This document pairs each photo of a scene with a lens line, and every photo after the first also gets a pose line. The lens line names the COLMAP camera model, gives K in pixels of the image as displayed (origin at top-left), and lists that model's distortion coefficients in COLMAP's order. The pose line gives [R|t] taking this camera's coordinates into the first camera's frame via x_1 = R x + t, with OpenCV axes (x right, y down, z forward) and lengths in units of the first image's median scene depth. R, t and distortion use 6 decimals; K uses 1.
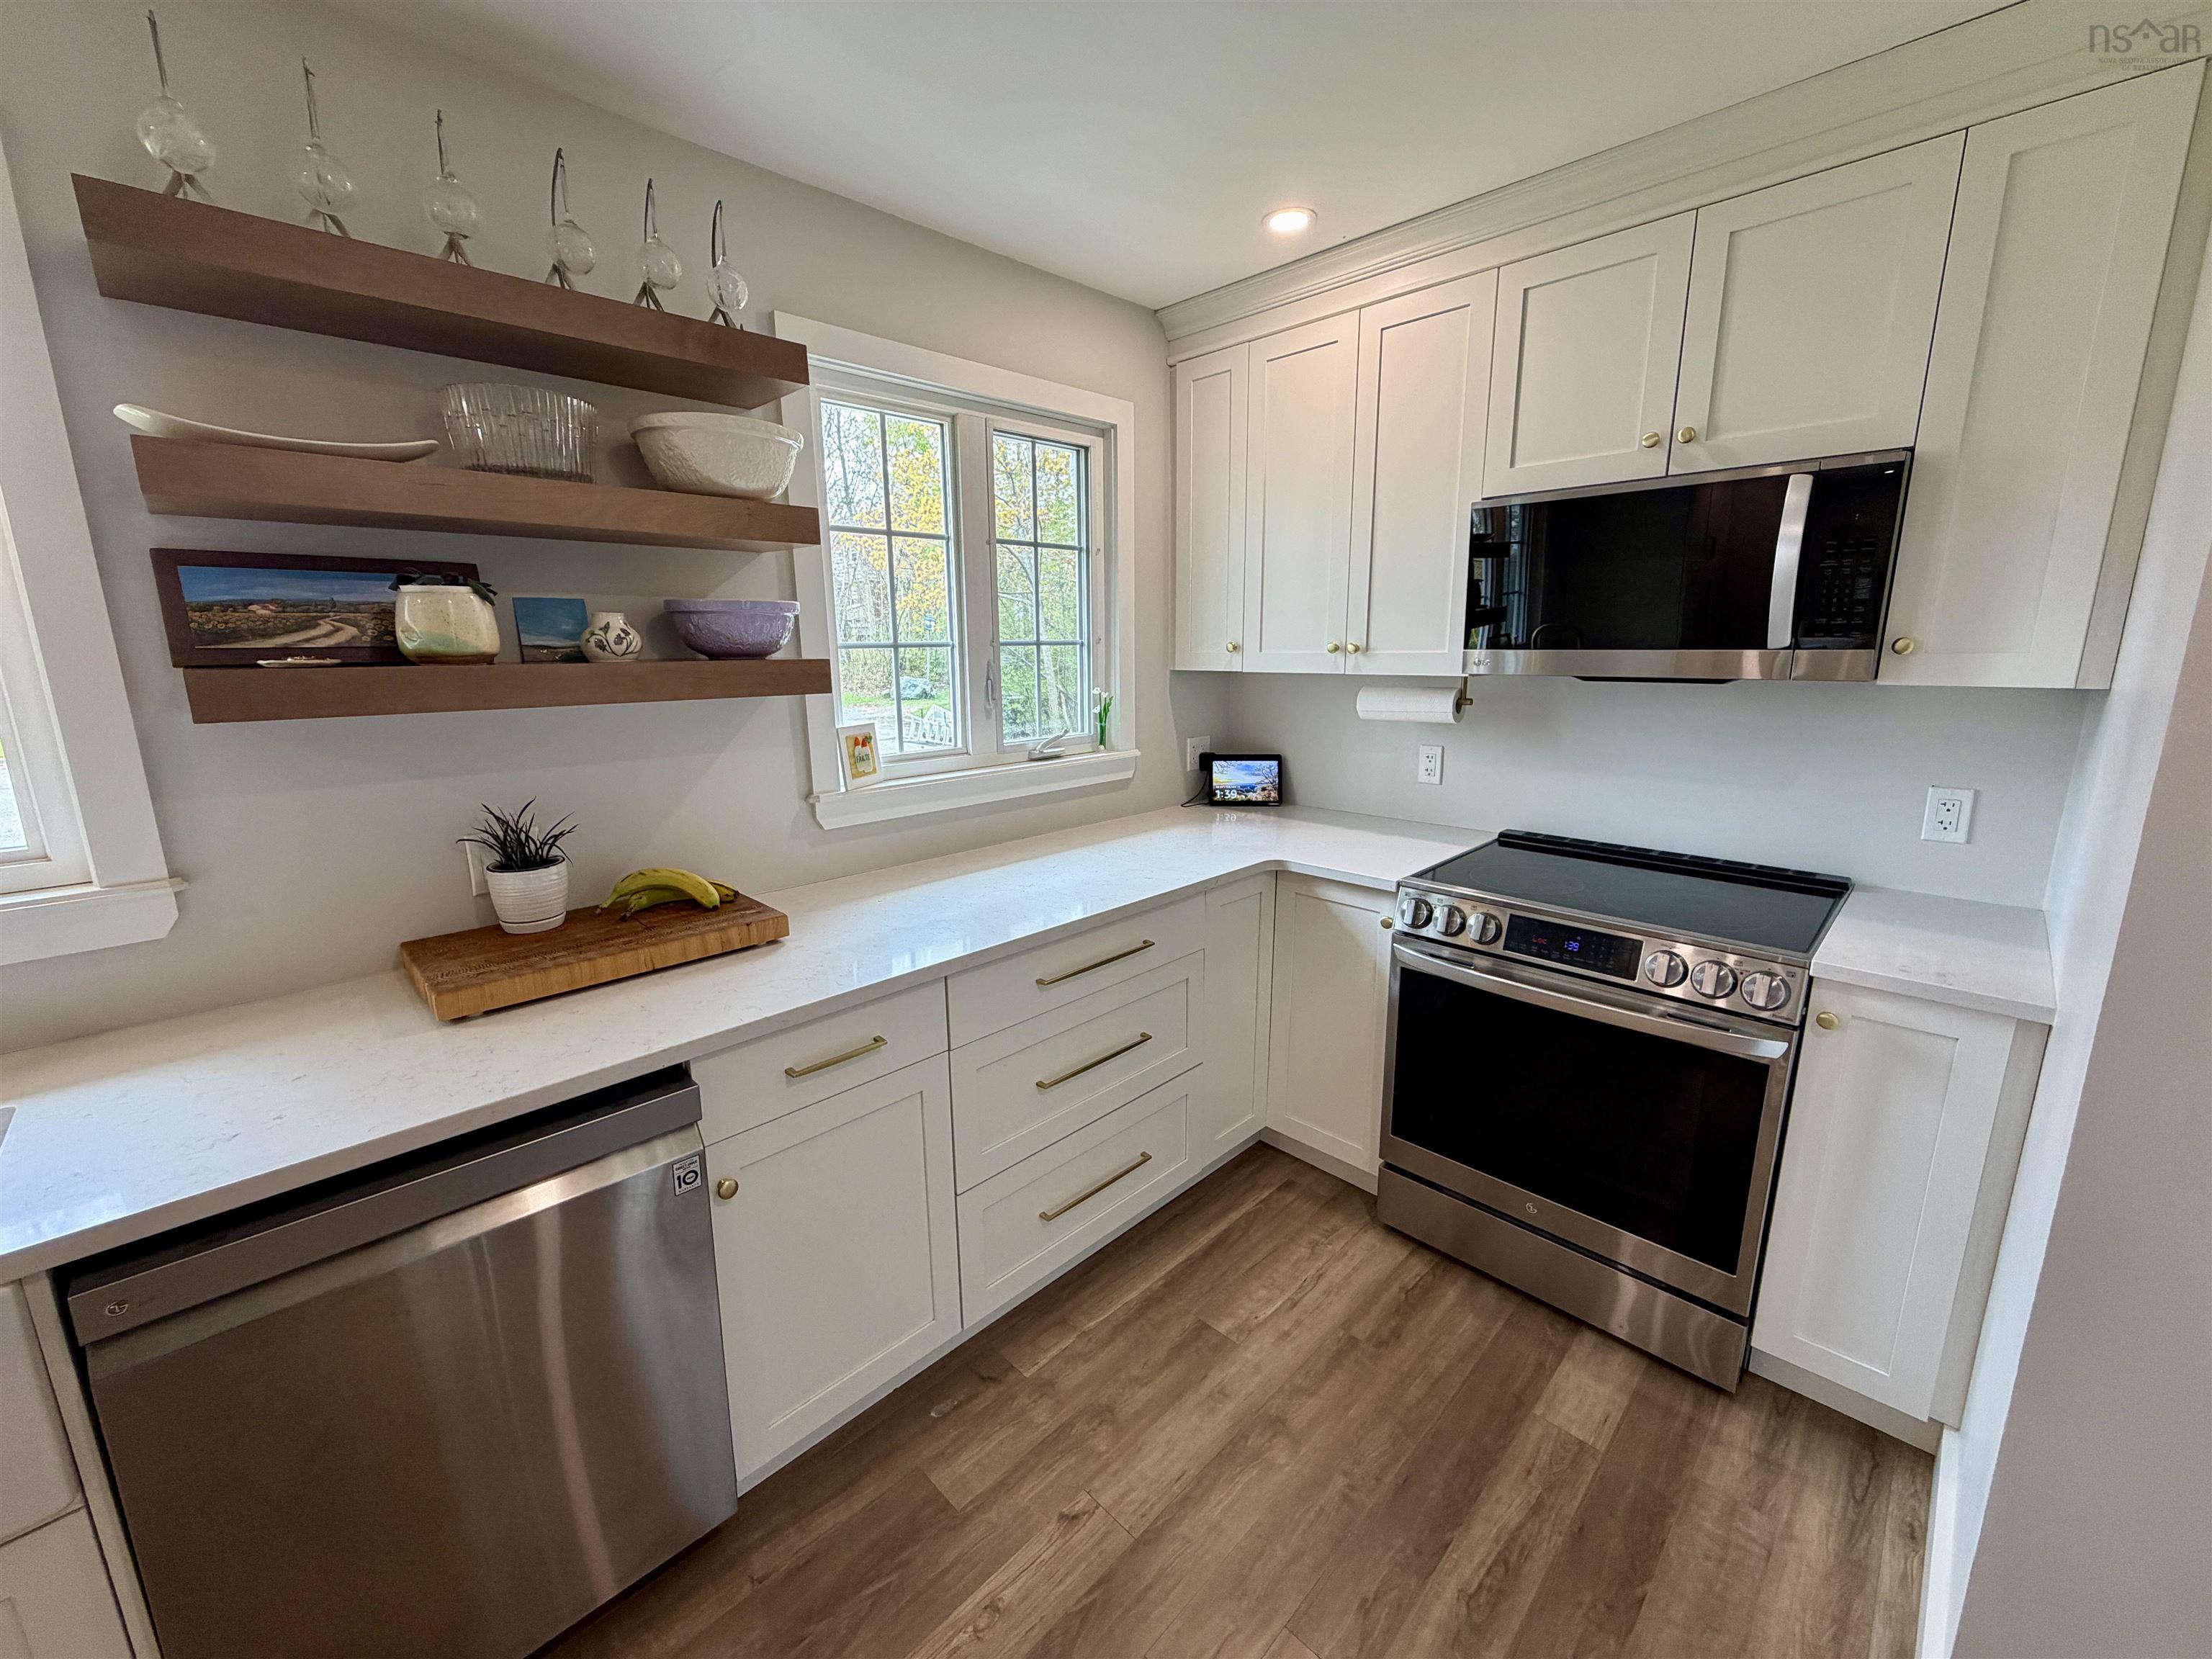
lens RADIAL K [[887.0, 0, 1101.0], [0, 887.0, 826.5], [0, 0, 1]] dist [0.000627, -0.000017]
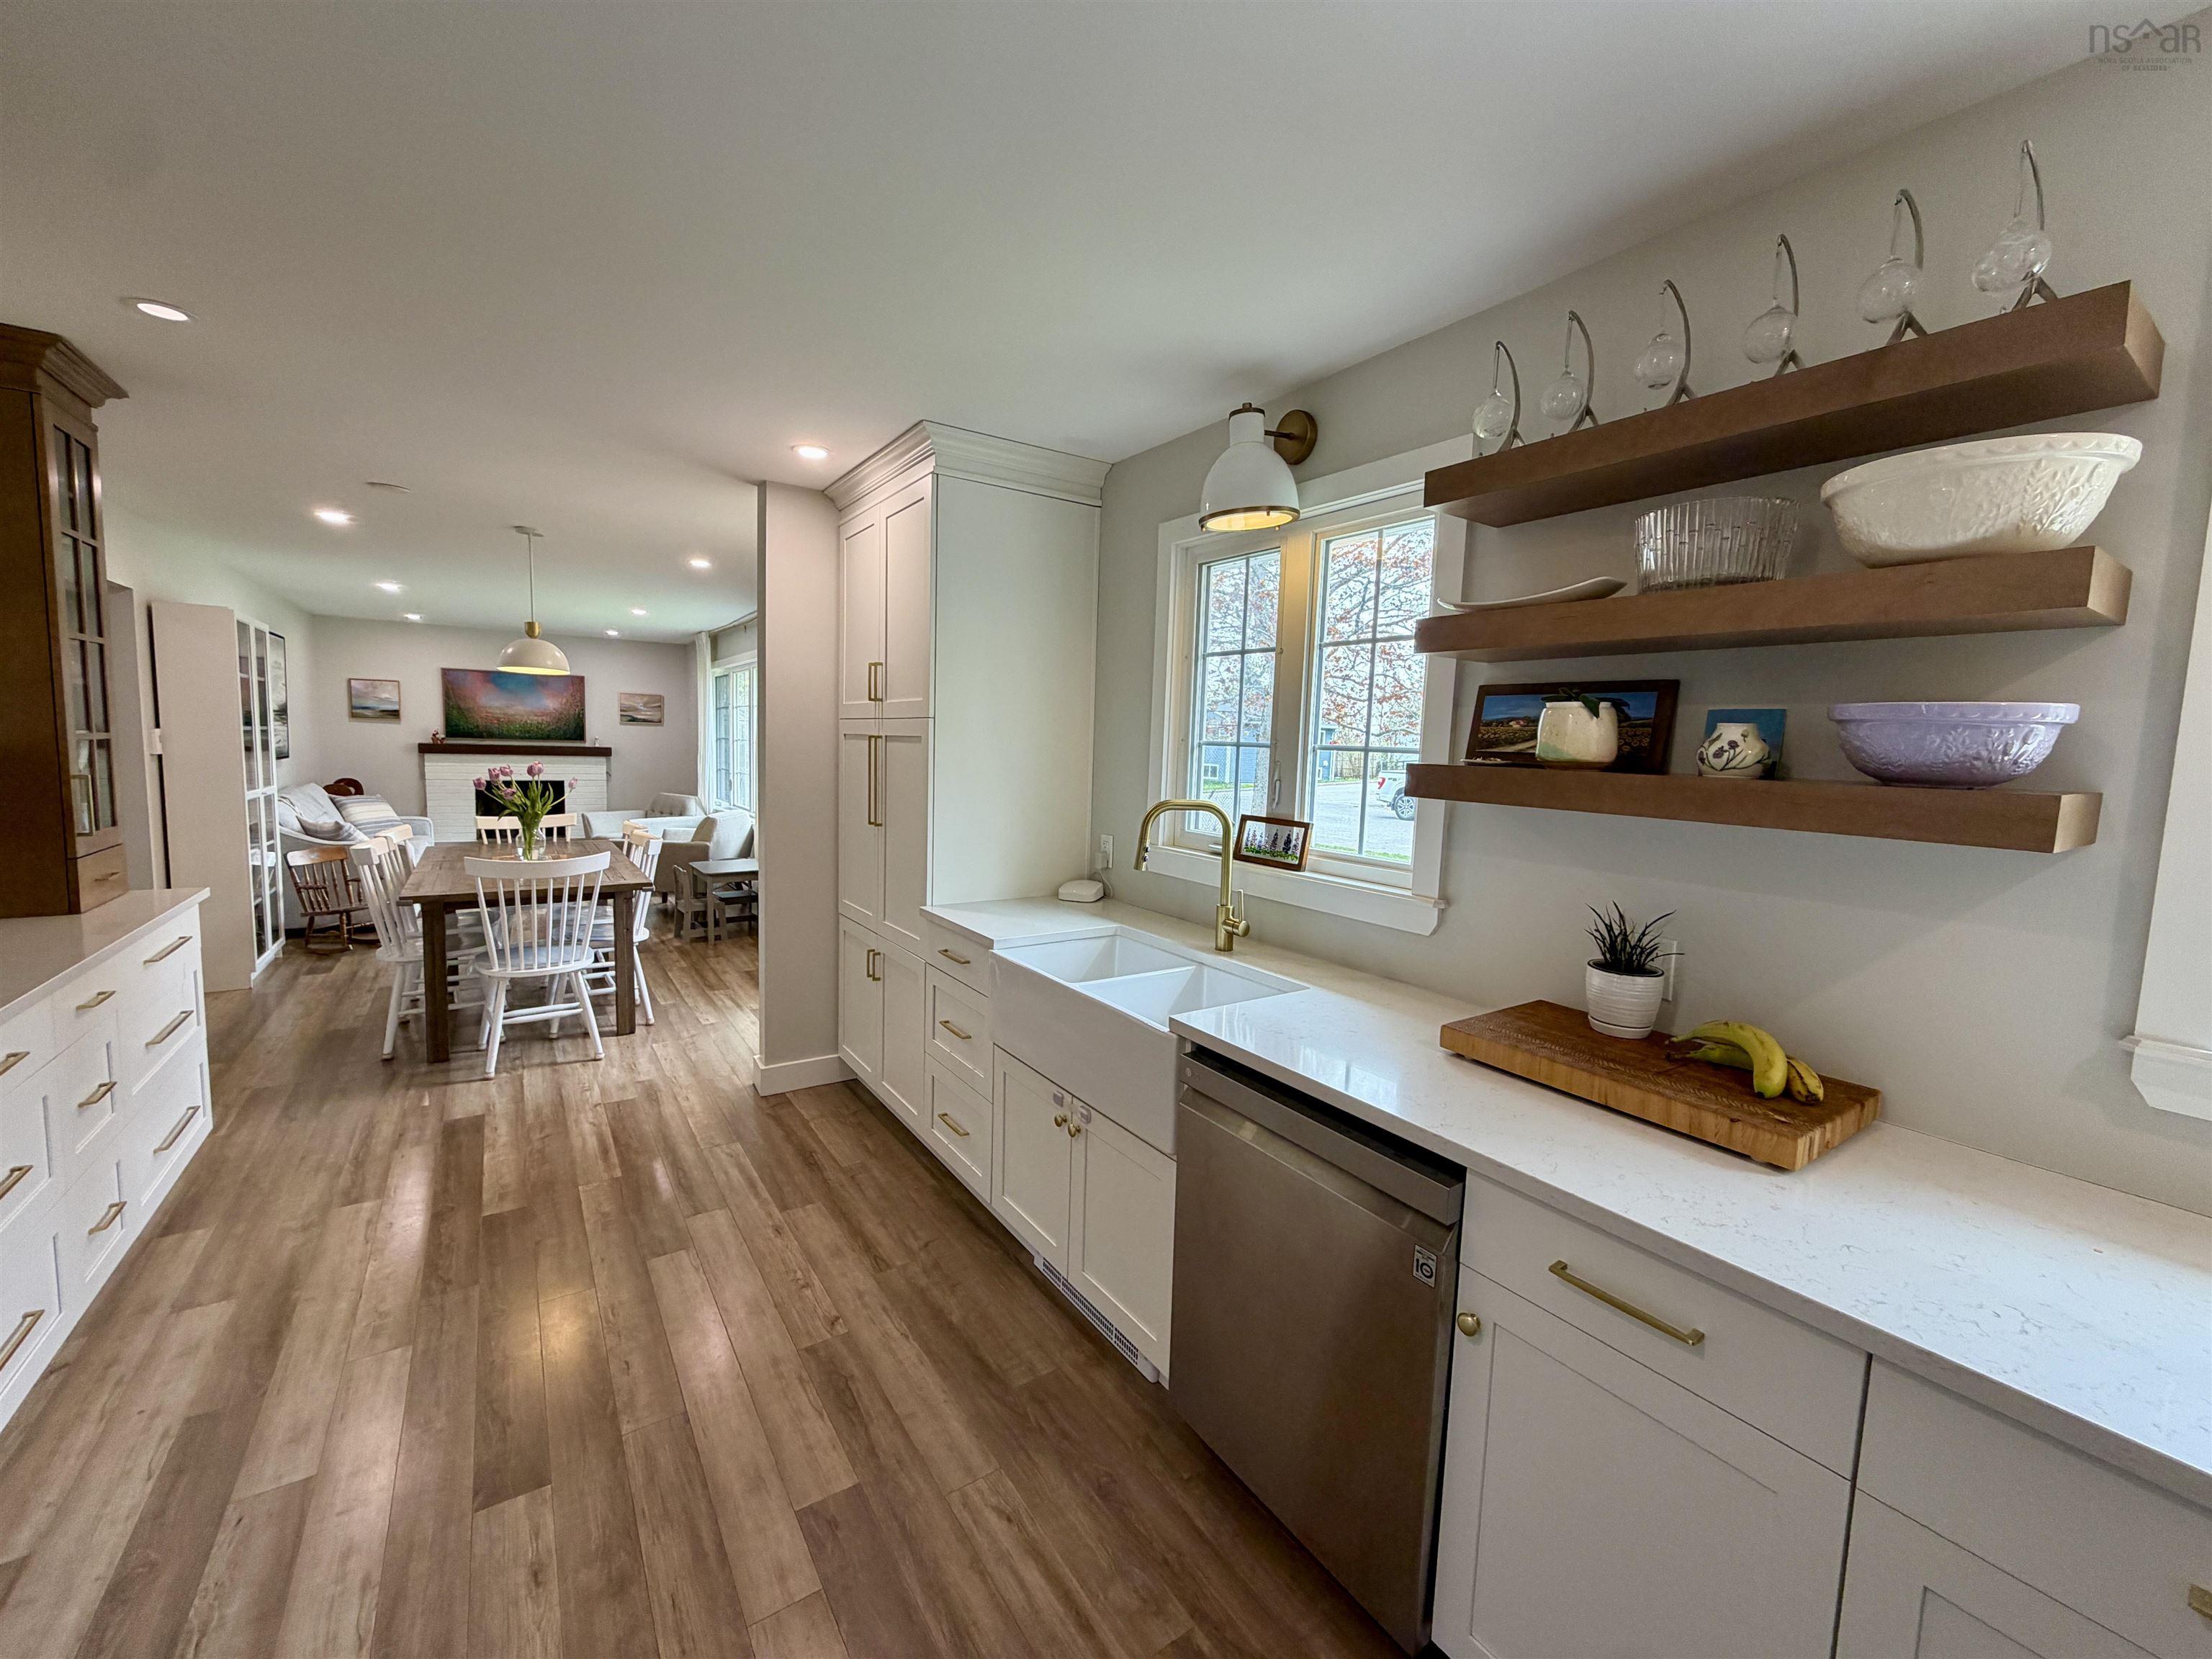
lens RADIAL K [[887.0, 0, 1106.9], [0, 887.0, 830.4], [0, 0, 1]] dist [0.000627, -0.000017]
pose [[-0.184912, 0.099495, -0.977706, 0.473475], [-0.234039, 0.961781, 0.142138, -0.125336], [0.954481, 0.255104, -0.154559, 0.606150]]
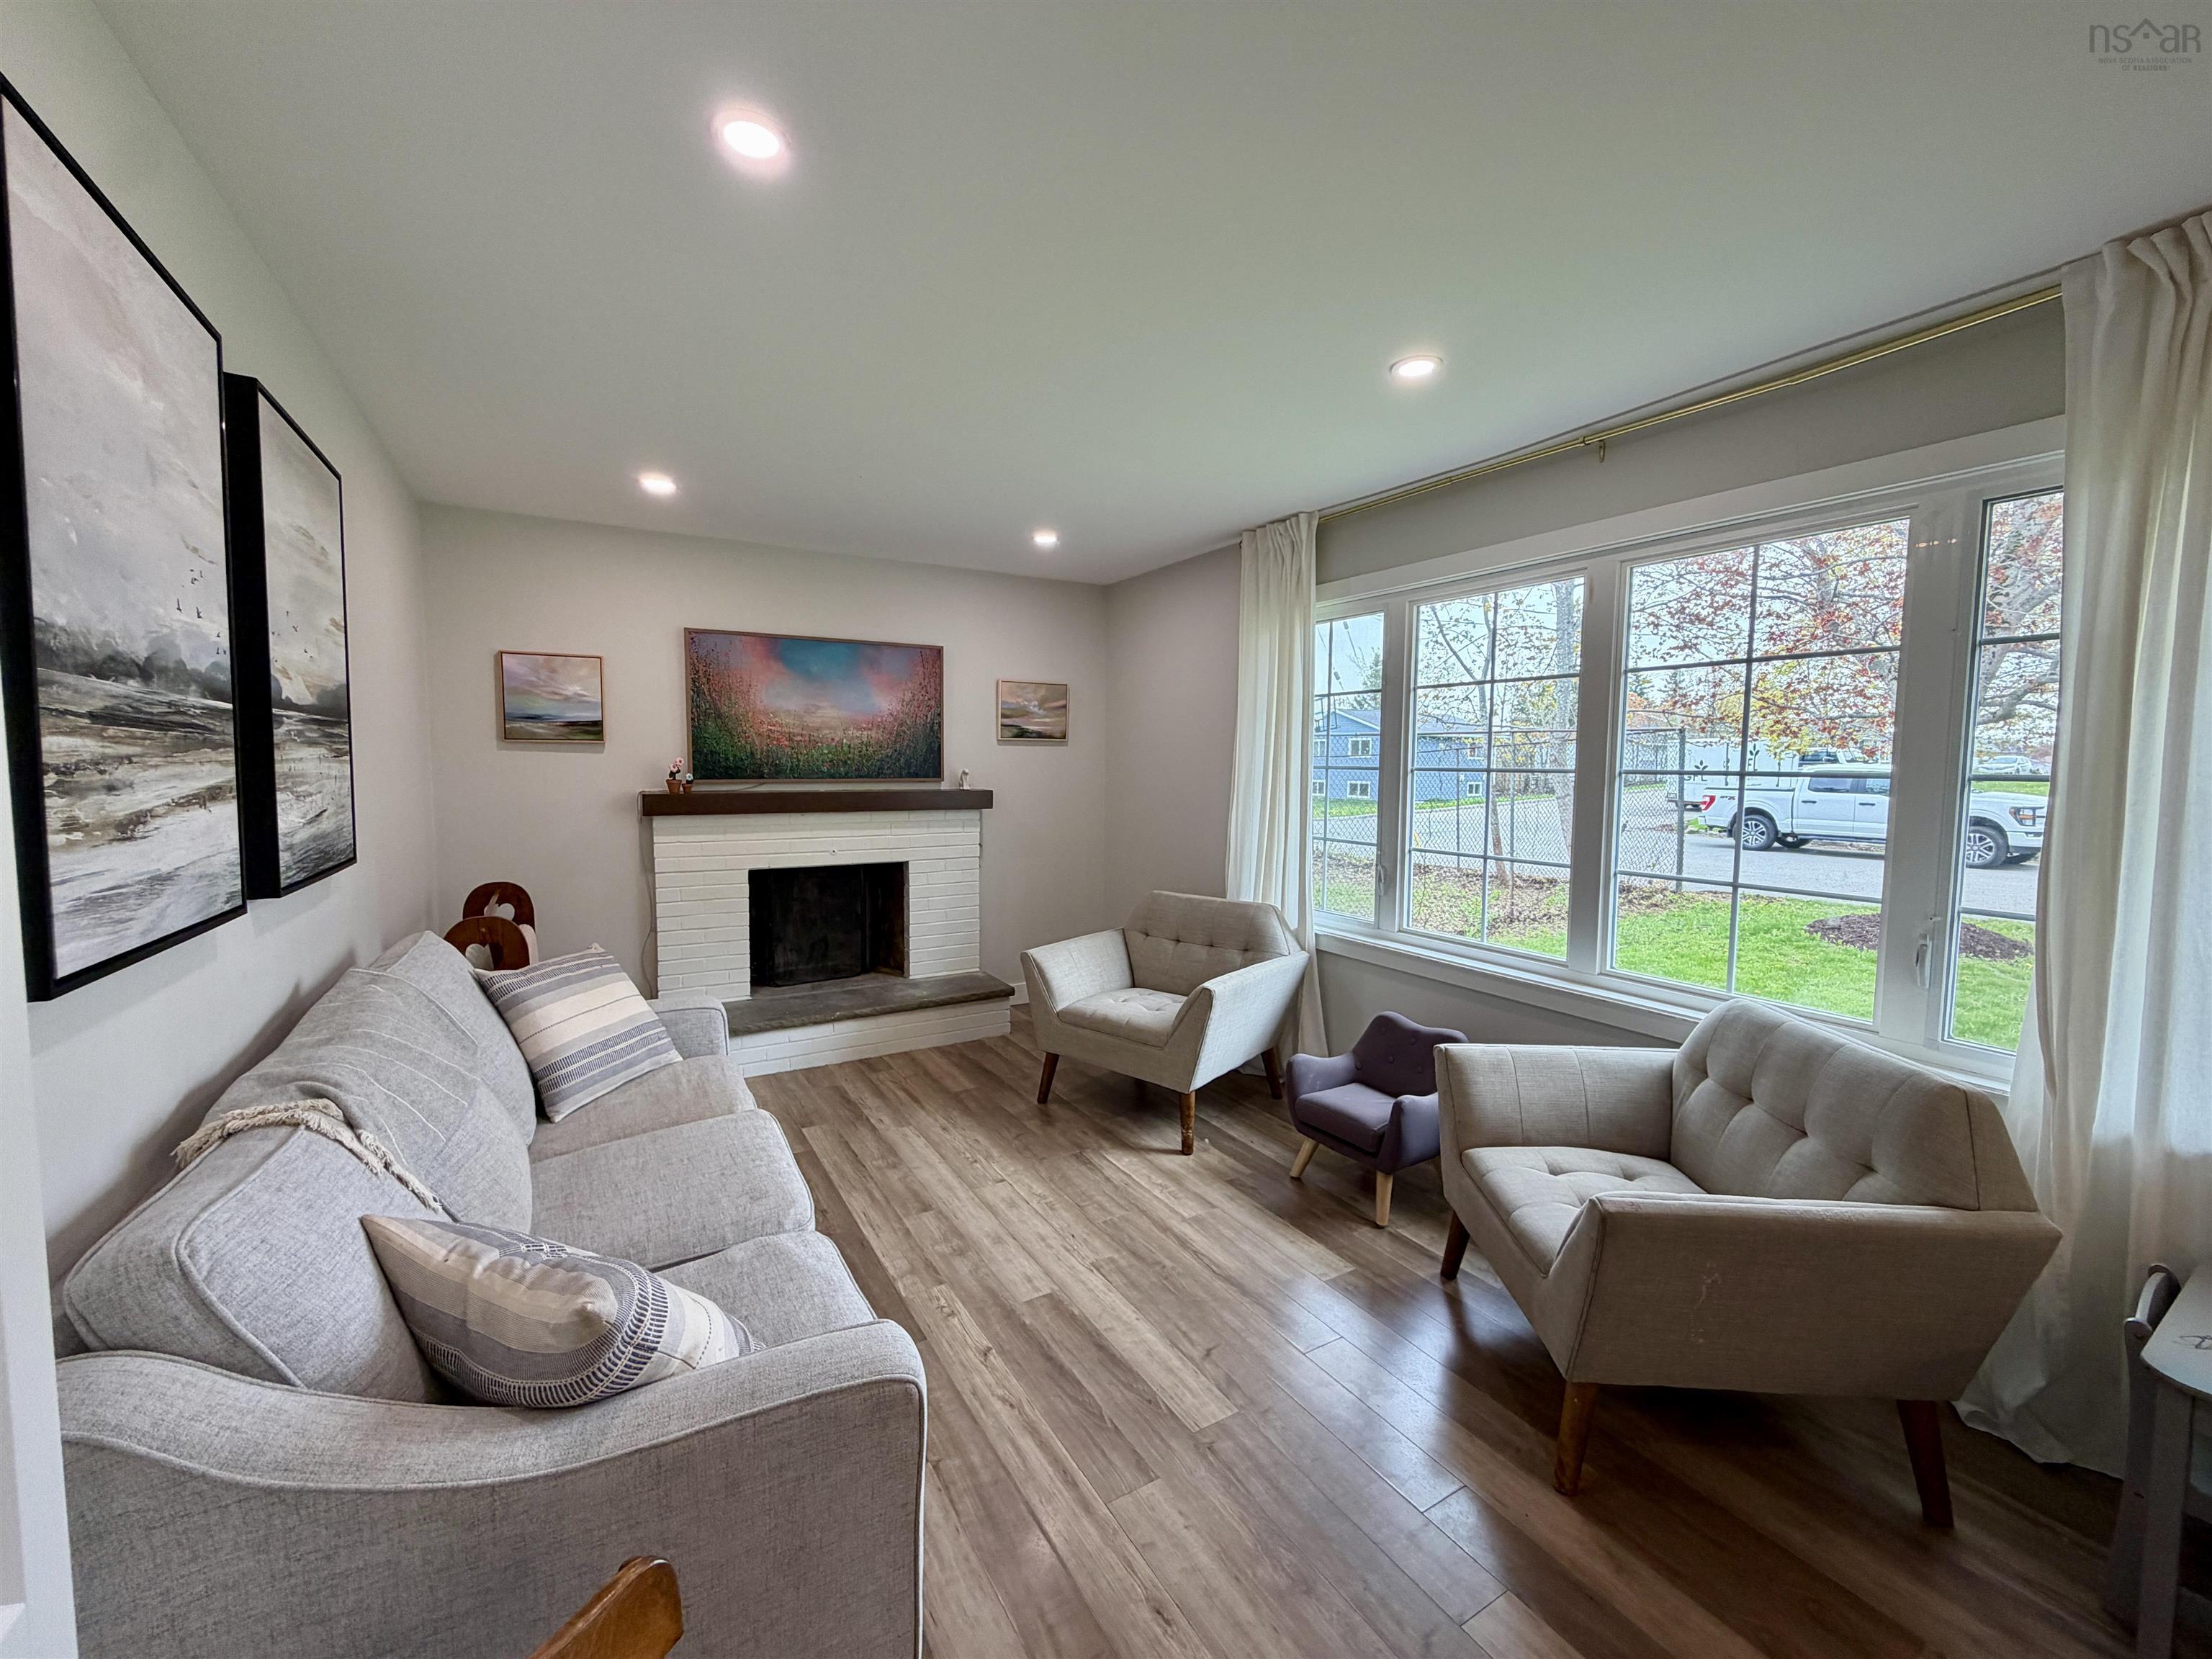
lens RADIAL K [[887.0, 0, 1100.7], [0, 887.0, 836.0], [0, 0, 1]] dist [0.000627, -0.000017]
pose [[-0.250612, 0.089742, -0.963919, -2.302411], [-0.207790, 0.967501, 0.144099, 0.688504], [0.945525, 0.236406, -0.223820, -2.930185]]
